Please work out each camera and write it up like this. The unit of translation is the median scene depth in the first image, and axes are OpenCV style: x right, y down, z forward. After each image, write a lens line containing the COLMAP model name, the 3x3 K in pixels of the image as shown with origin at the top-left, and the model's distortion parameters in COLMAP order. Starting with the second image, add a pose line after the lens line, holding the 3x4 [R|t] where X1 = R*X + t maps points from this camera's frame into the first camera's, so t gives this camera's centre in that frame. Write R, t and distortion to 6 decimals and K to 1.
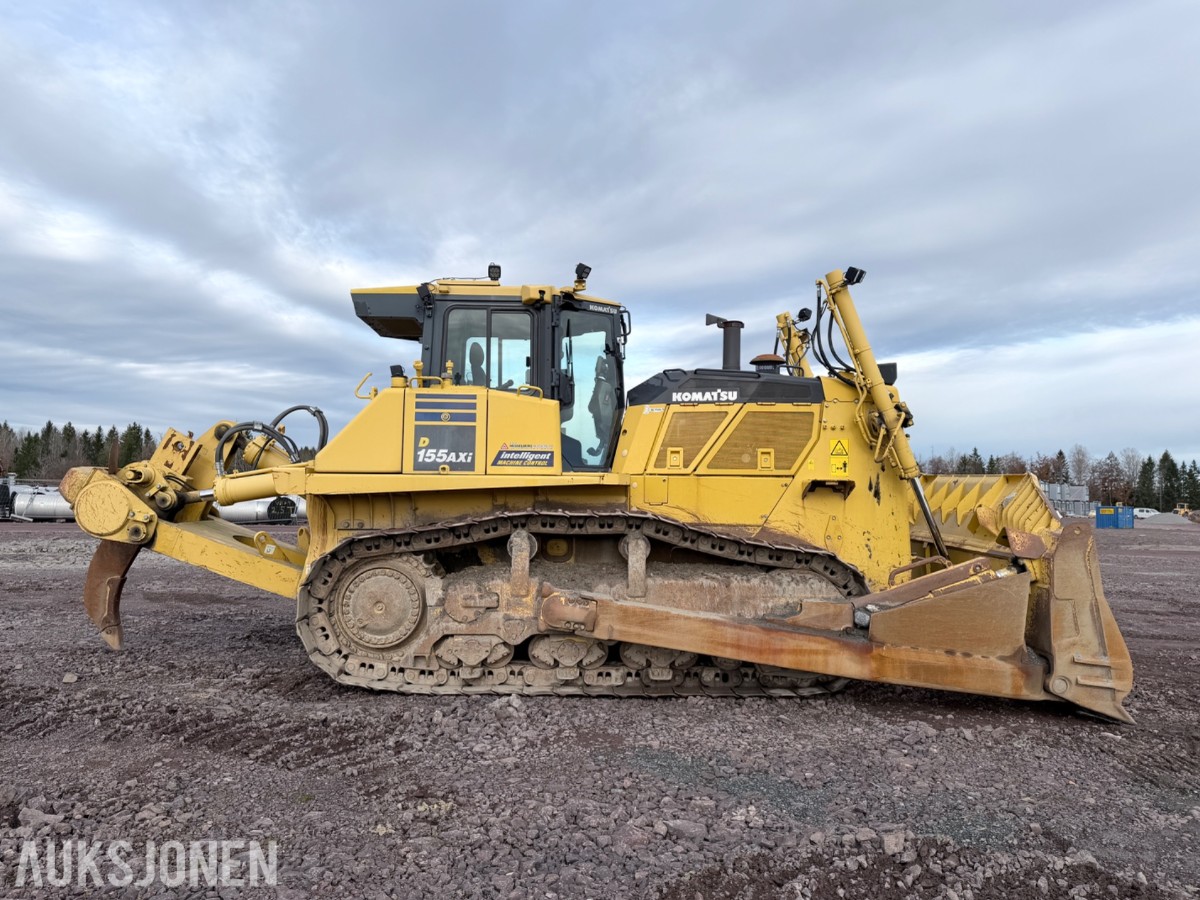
lens RADIAL K [[890.0, 0, 593.3], [0, 890.0, 439.5], [0, 0, 1]] dist [0.064635, -0.078493]
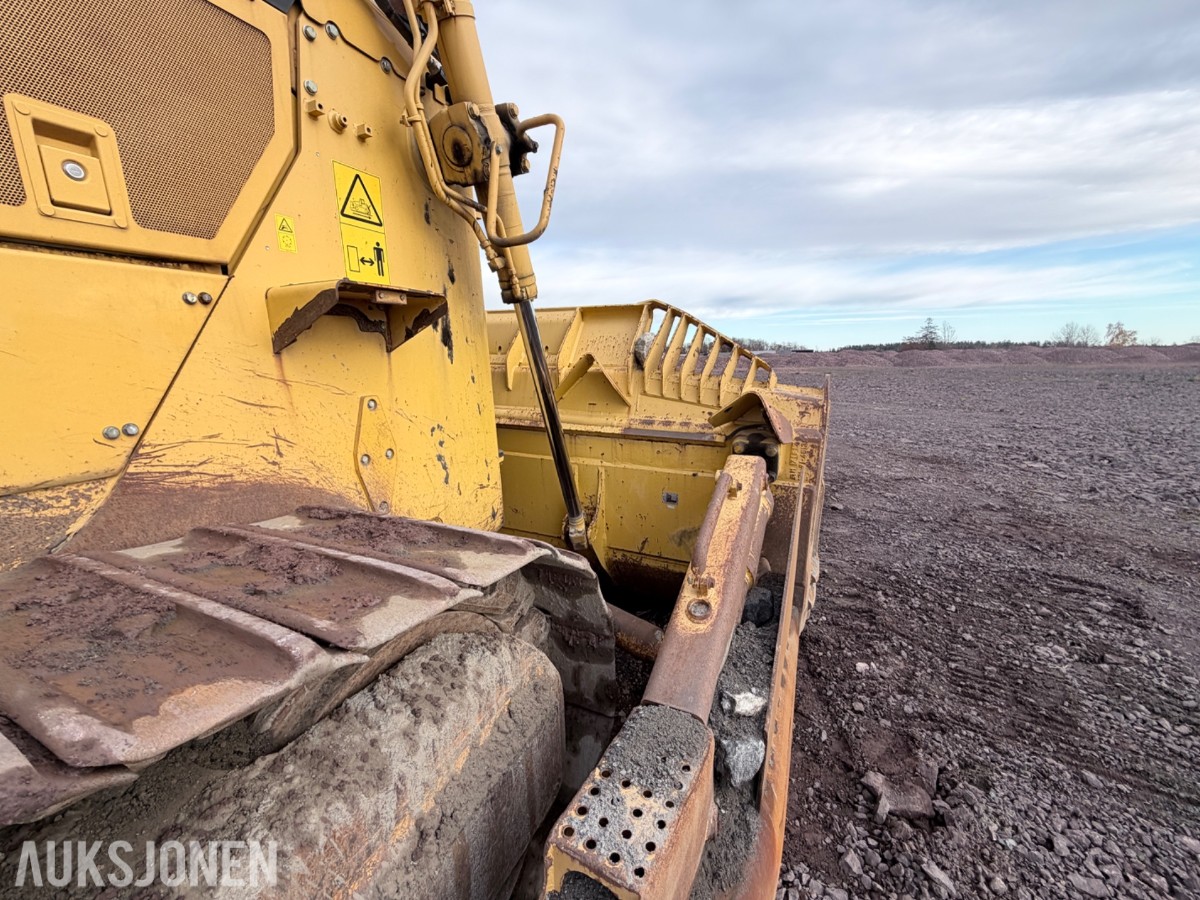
lens RADIAL K [[478.9, 0, 592.5], [0, 478.9, 449.9], [0, 0, 1]] dist [-0.000108, 0.000201]
pose [[0.453900, -0.199811, 0.868361, 0.149194], [-0.030078, 0.970542, 0.239045, 0.061595], [-0.890545, -0.134621, 0.434519, 0.903975]]
